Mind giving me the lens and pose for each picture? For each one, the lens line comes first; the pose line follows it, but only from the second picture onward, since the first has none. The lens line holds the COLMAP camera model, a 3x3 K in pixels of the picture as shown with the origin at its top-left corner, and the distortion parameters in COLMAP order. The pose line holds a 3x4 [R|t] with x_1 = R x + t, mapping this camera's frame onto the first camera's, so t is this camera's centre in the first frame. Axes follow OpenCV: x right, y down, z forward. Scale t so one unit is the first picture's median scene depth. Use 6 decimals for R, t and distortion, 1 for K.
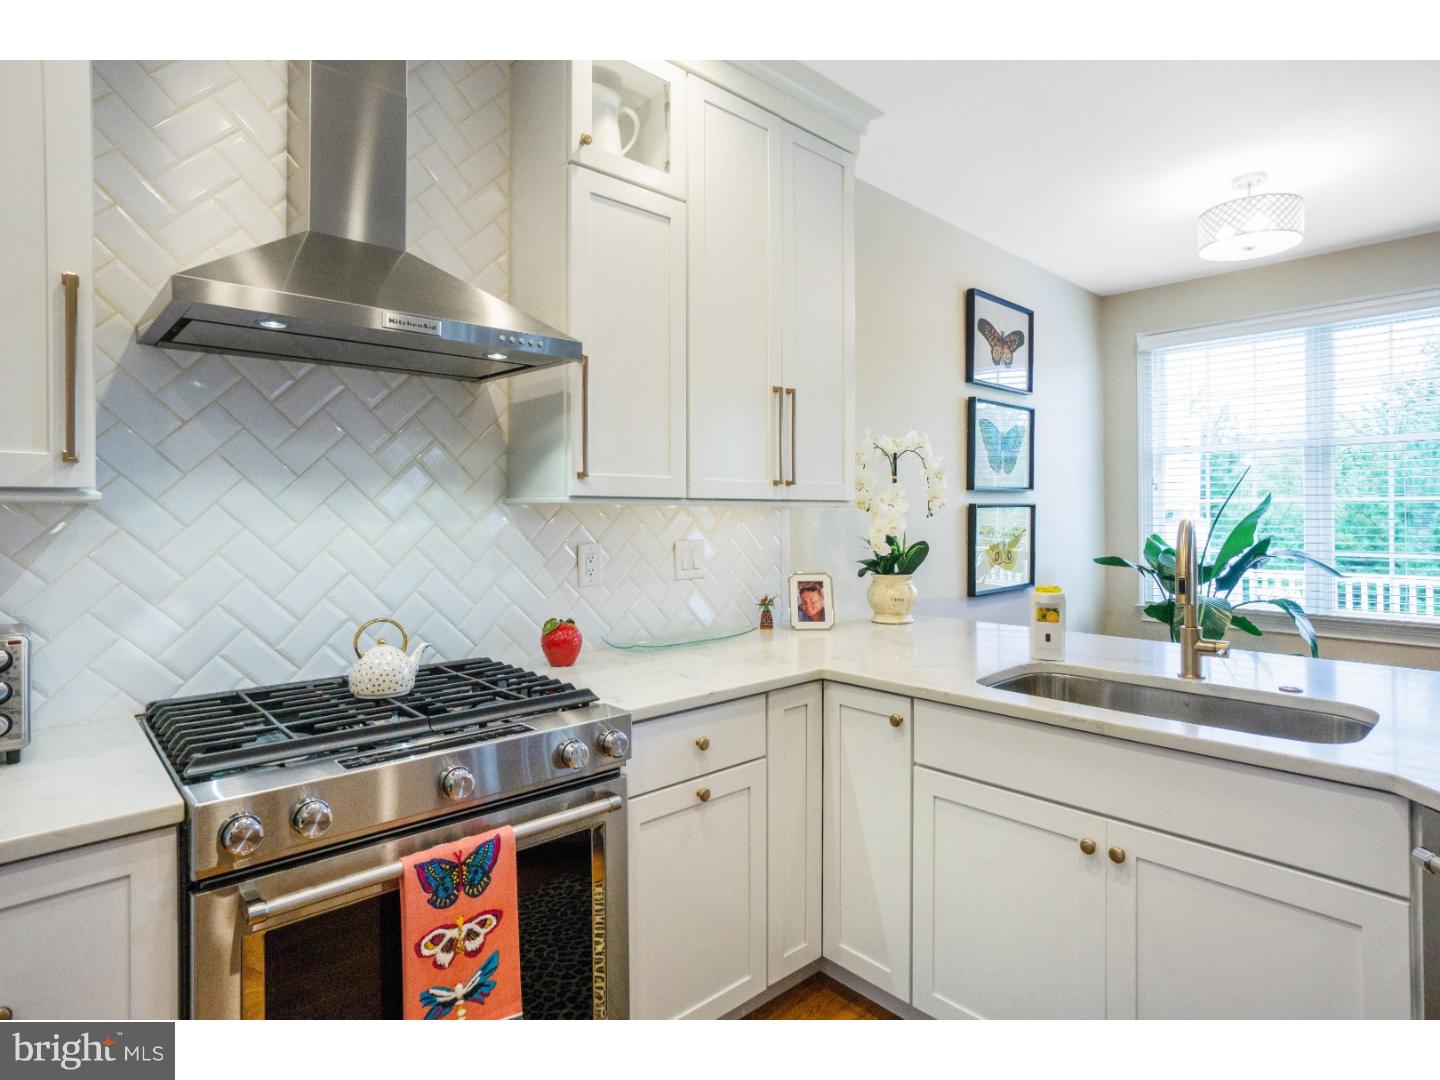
lens RADIAL K [[739.2, 0, 723.5], [0, 739.2, 529.8], [0, 0, 1]] dist [-0.019545, -0.000002]
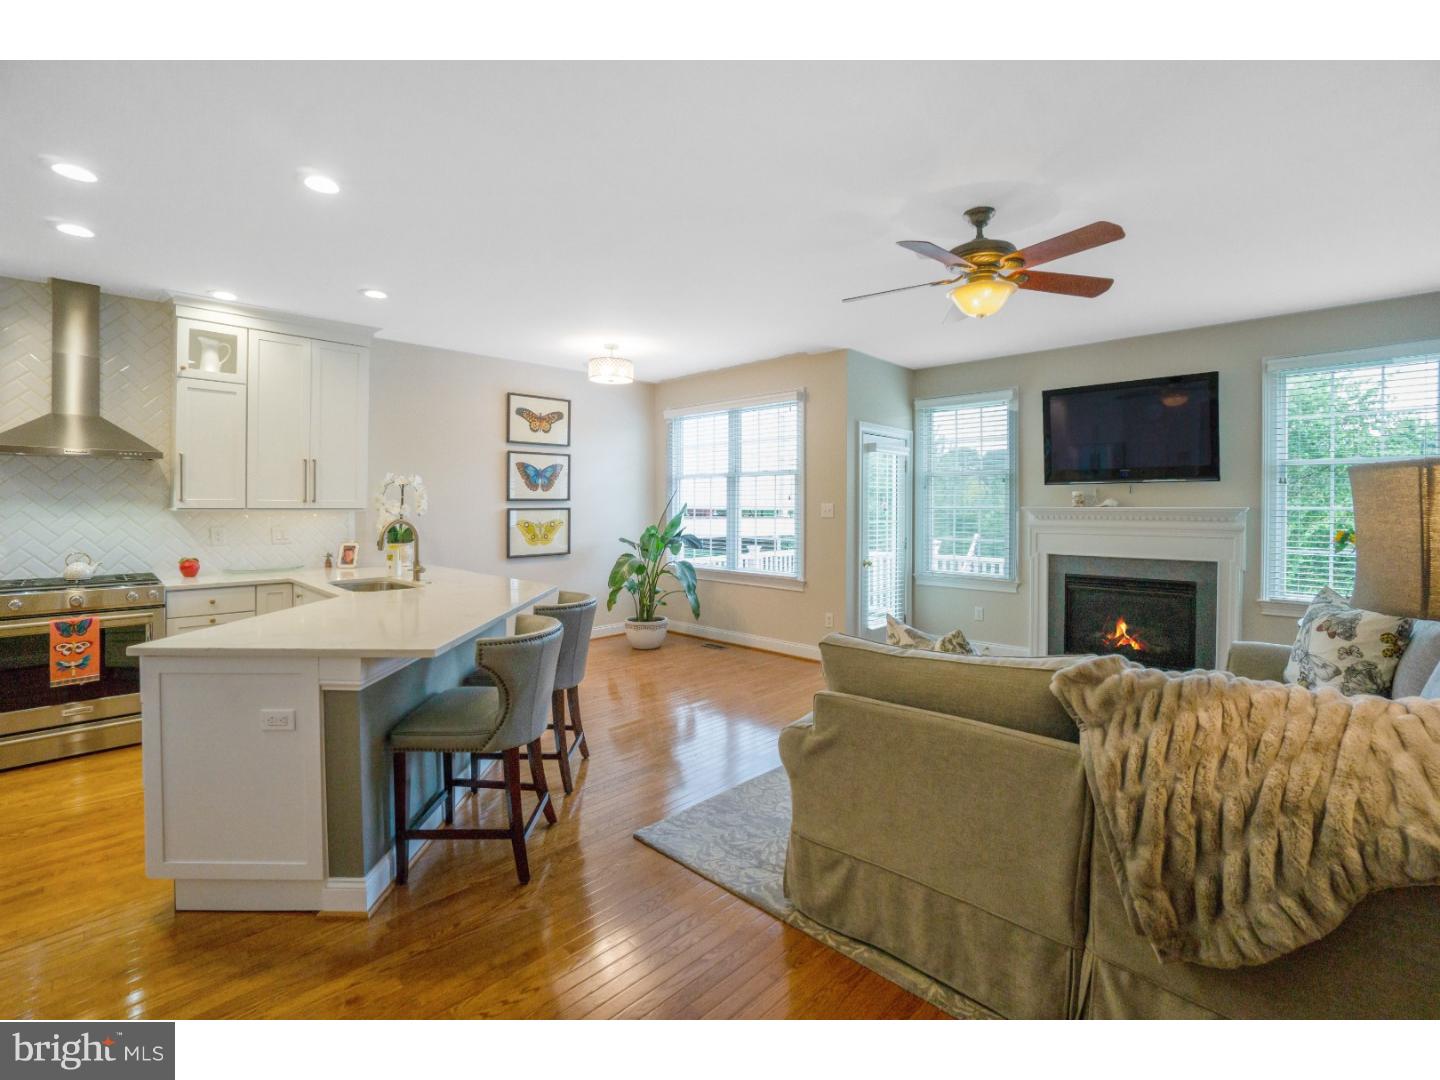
lens RADIAL K [[656.7, 0, 714.6], [0, 656.7, 526.0], [0, 0, 1]] dist [0.004851, 0.001516]
pose [[0.999956, 0.006645, 0.006567, 1.379959], [-0.006709, 0.999930, 0.009700, -0.016435], [-0.006502, -0.009743, 0.999931, -1.089498]]
